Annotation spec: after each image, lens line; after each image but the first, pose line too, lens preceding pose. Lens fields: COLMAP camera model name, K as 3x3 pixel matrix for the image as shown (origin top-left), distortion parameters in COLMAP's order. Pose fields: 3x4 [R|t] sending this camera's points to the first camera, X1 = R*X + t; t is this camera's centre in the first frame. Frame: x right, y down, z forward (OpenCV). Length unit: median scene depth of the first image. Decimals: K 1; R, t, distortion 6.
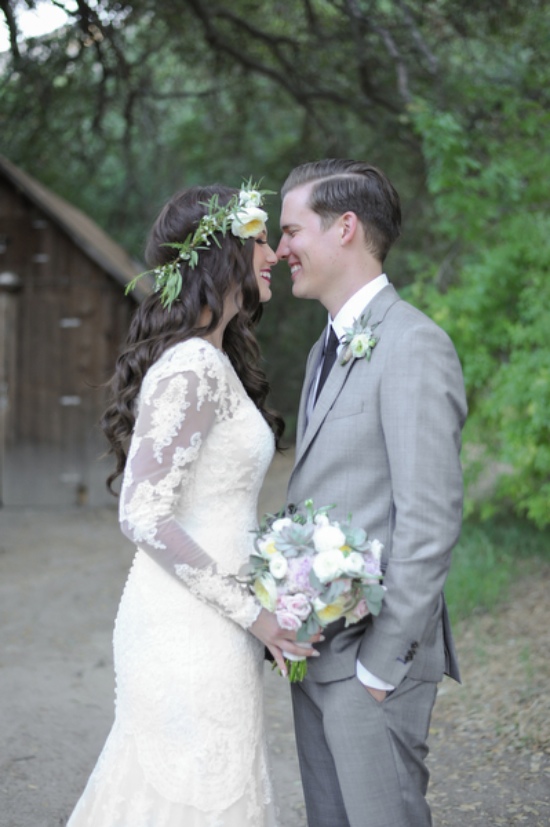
lens RADIAL K [[1200.9, 0, 275.0], [0, 1200.9, 413.5], [0, 0, 1]] dist [-0.136220, 0.022131]
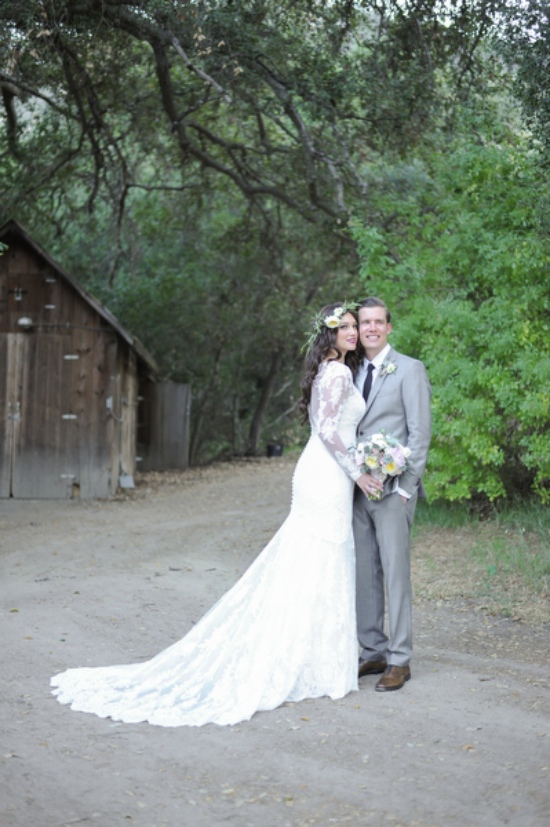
lens RADIAL K [[1200.9, 0, 275.0], [0, 1200.9, 413.5], [0, 0, 1]] dist [-0.136220, 0.022131]
pose [[0.993063, 0.032277, 0.113065, -0.096576], [-0.028099, 0.998869, -0.038352, 0.029318], [-0.114175, 0.034909, 0.992847, -0.318671]]
